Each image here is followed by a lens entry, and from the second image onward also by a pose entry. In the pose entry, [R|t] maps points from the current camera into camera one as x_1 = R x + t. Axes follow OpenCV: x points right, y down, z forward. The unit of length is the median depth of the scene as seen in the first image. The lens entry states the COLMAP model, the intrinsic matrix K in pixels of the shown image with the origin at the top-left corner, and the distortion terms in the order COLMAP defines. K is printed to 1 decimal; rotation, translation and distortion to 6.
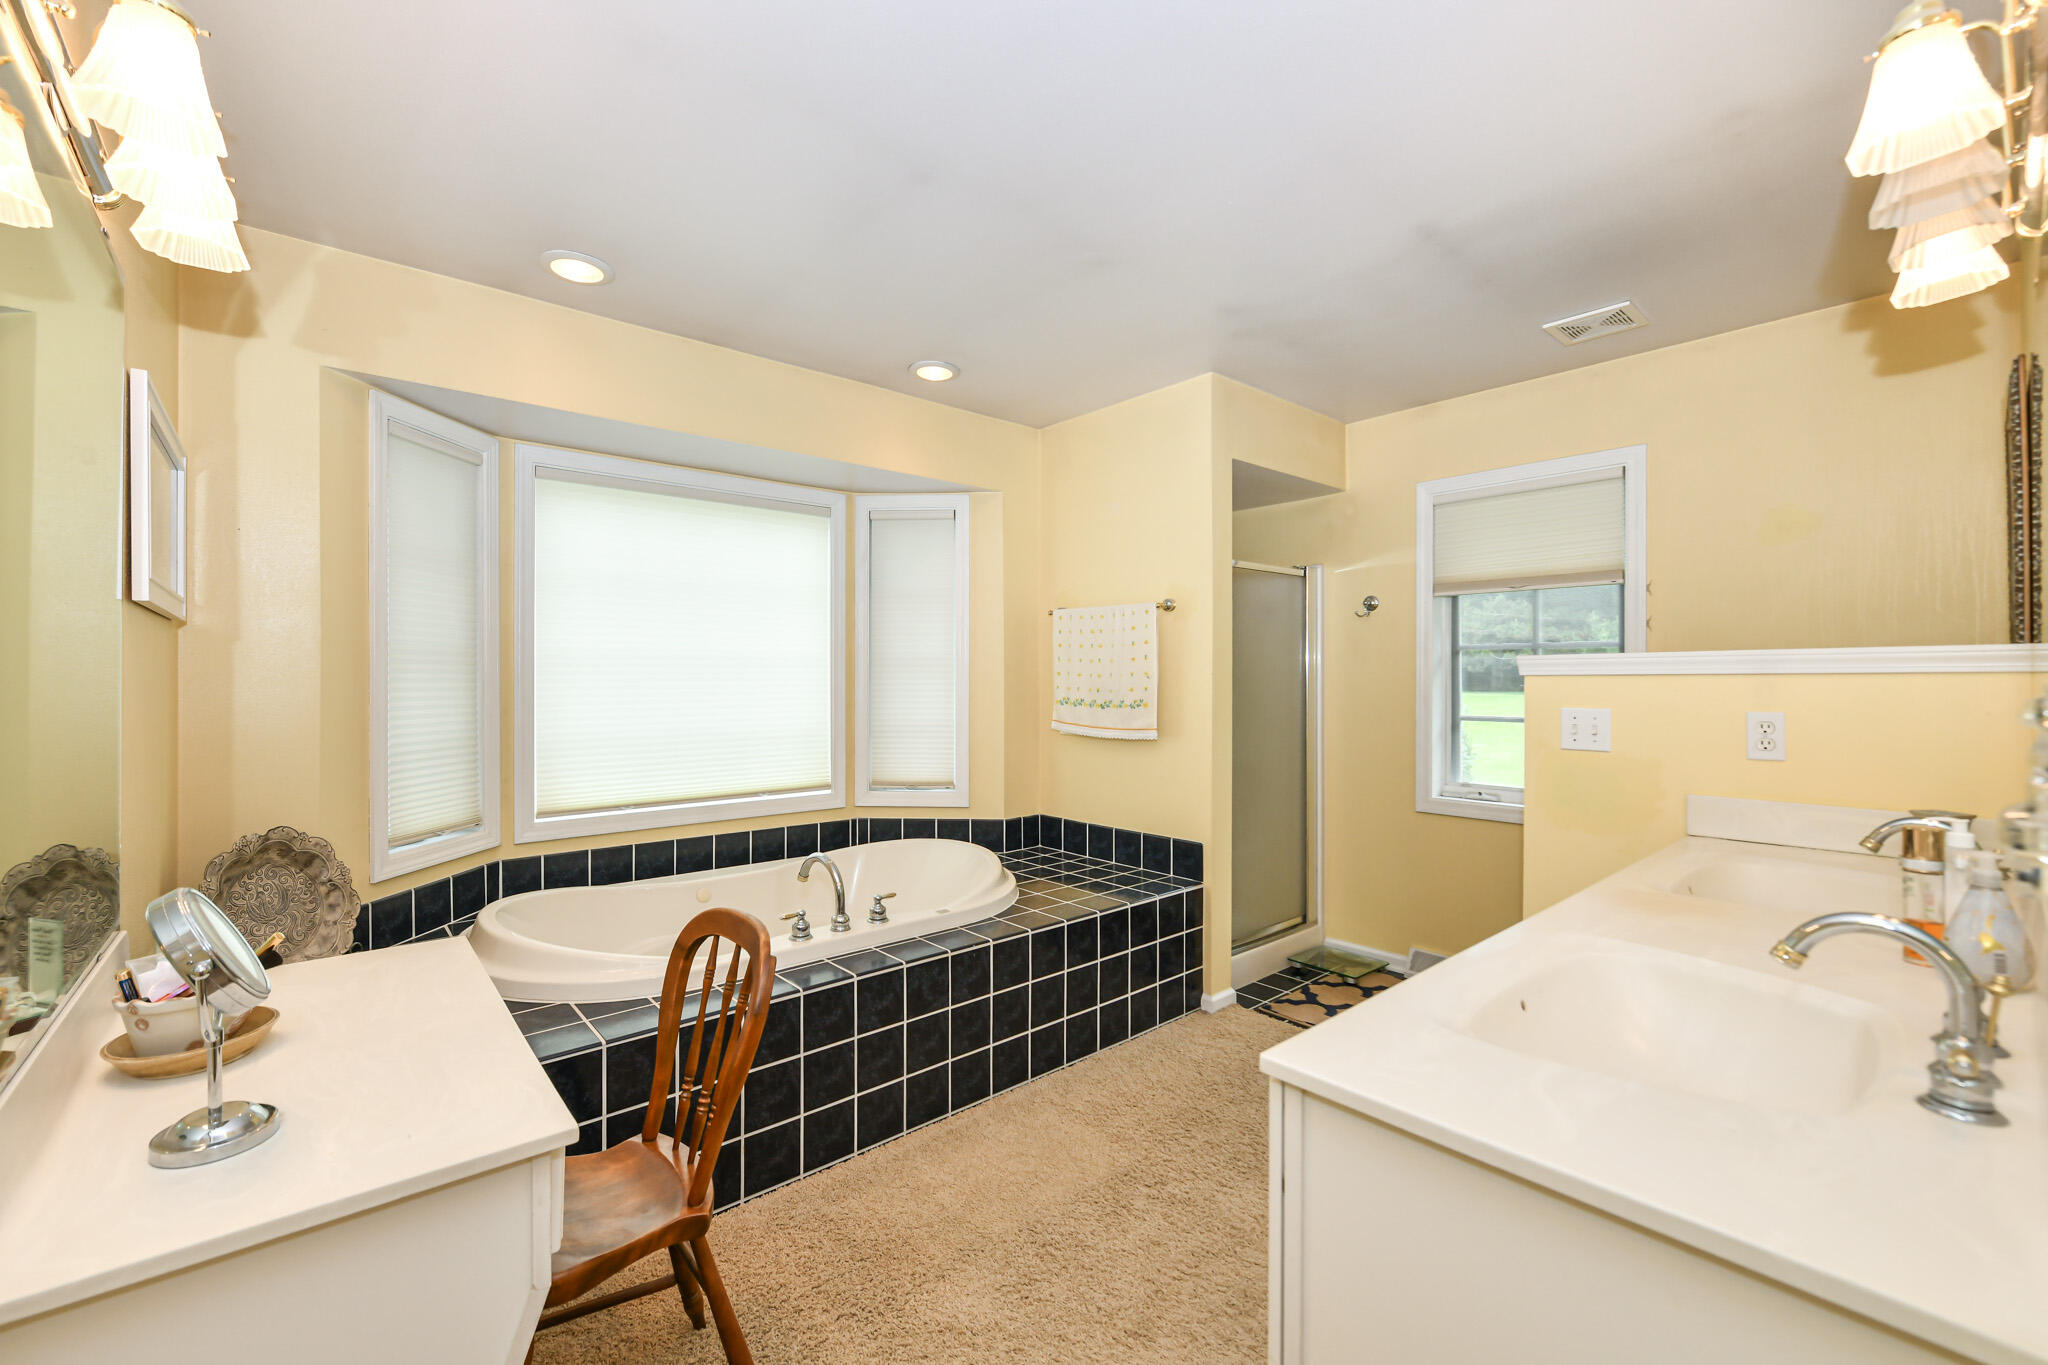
lens RADIAL K [[845.9, 0, 1003.3], [0, 845.9, 675.9], [0, 0, 1]] dist [0.001160, 0.000286]
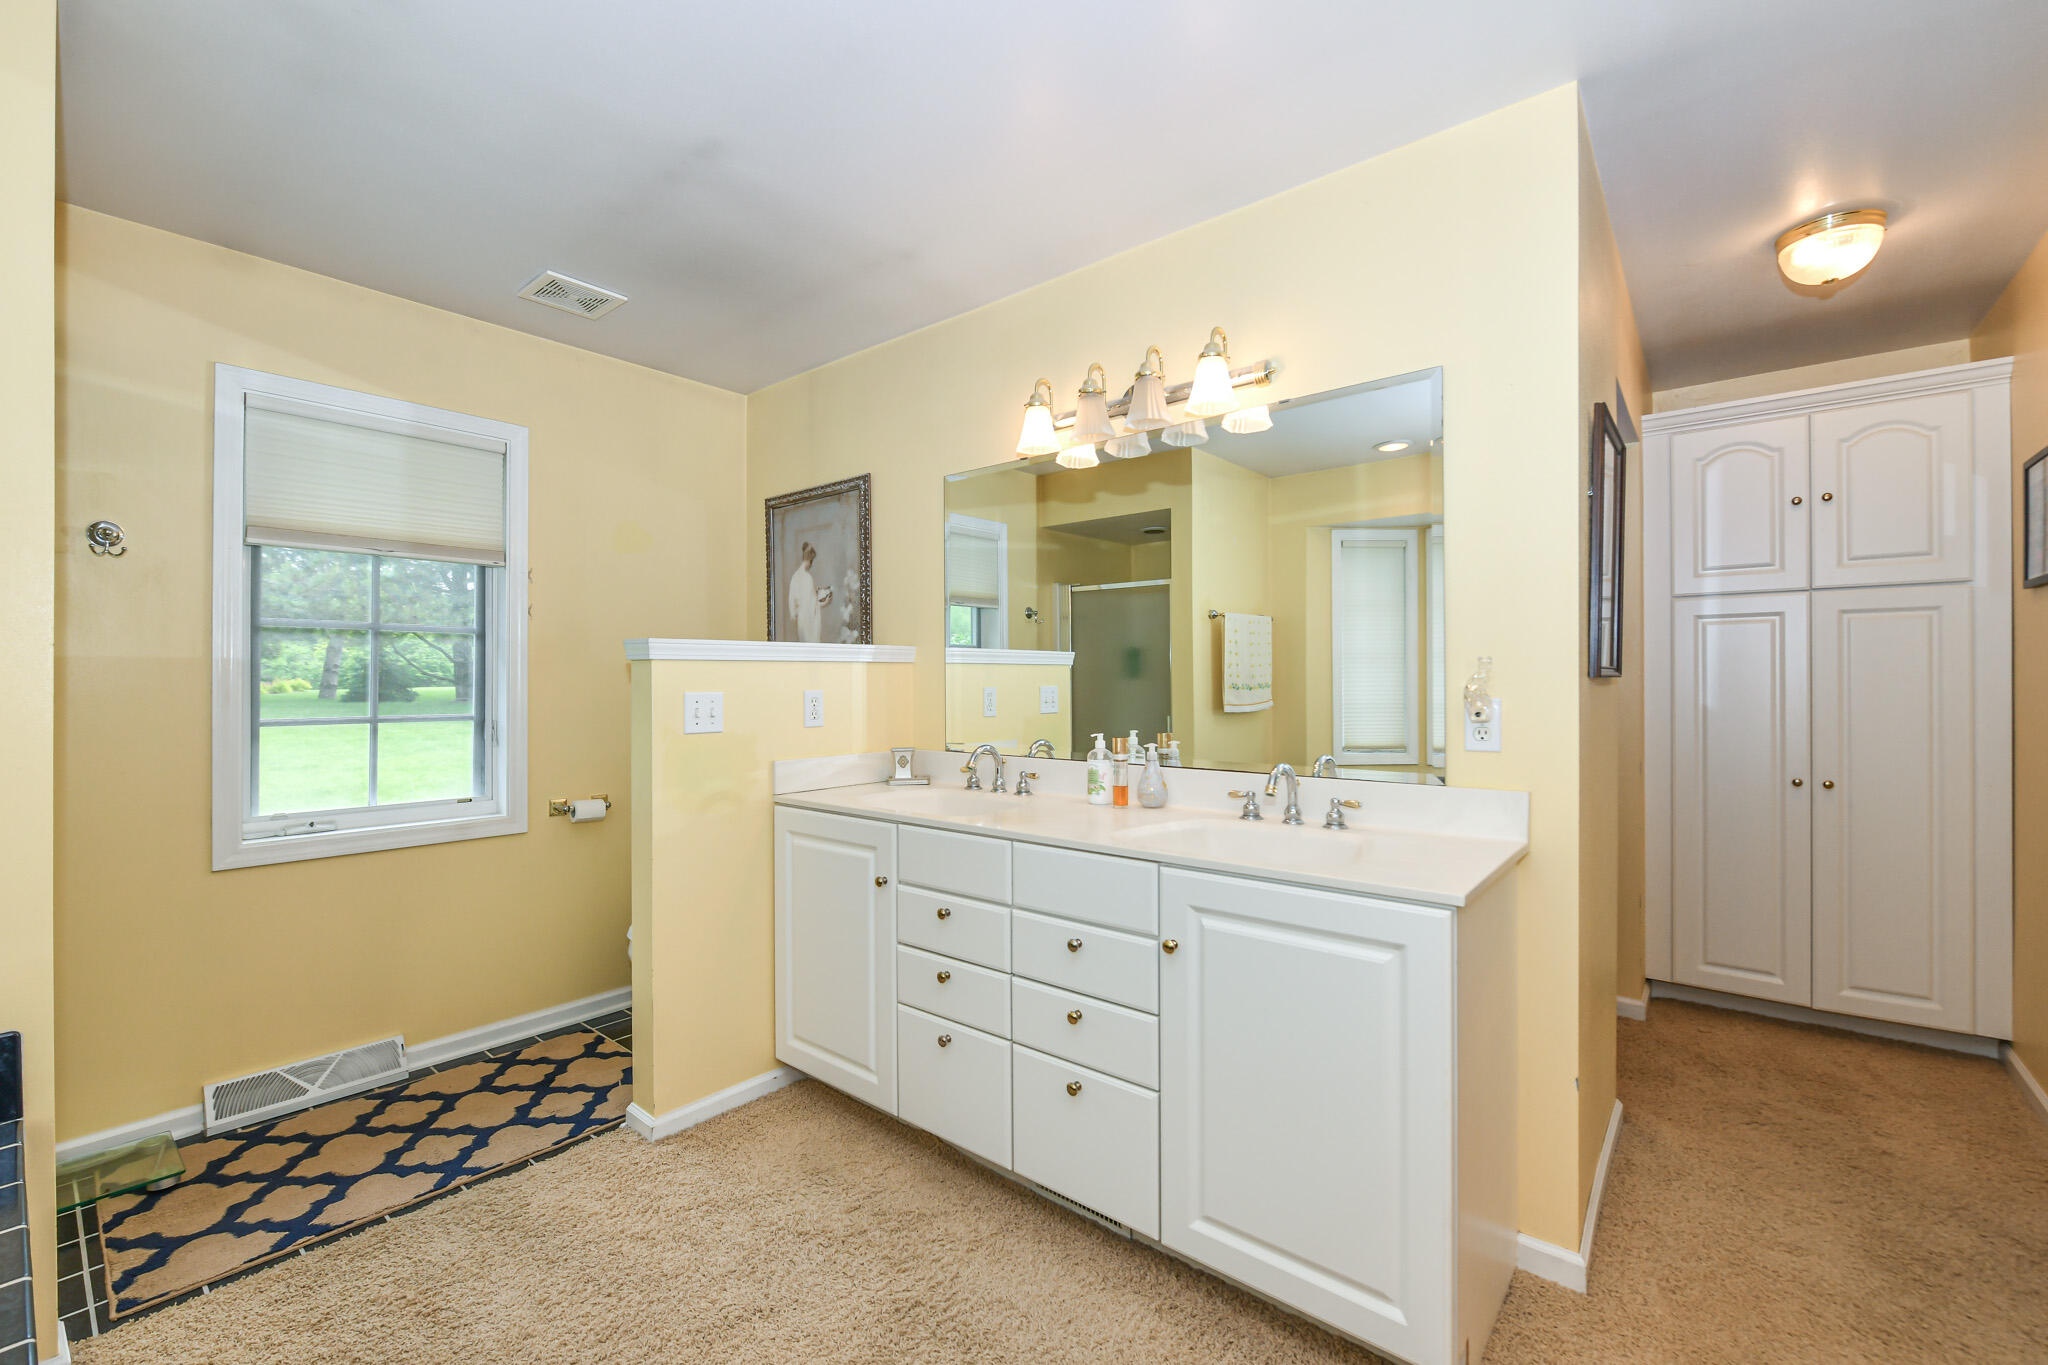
lens RADIAL K [[834.8, 0, 1035.1], [0, 834.8, 685.5], [0, 0, 1]] dist [-0.003255, -0.000324]
pose [[-0.189178, 0.001272, 0.981942, -0.276806], [0.001308, 0.999999, -0.001044, 0.021947], [-0.981942, 0.001087, -0.189180, 0.555921]]
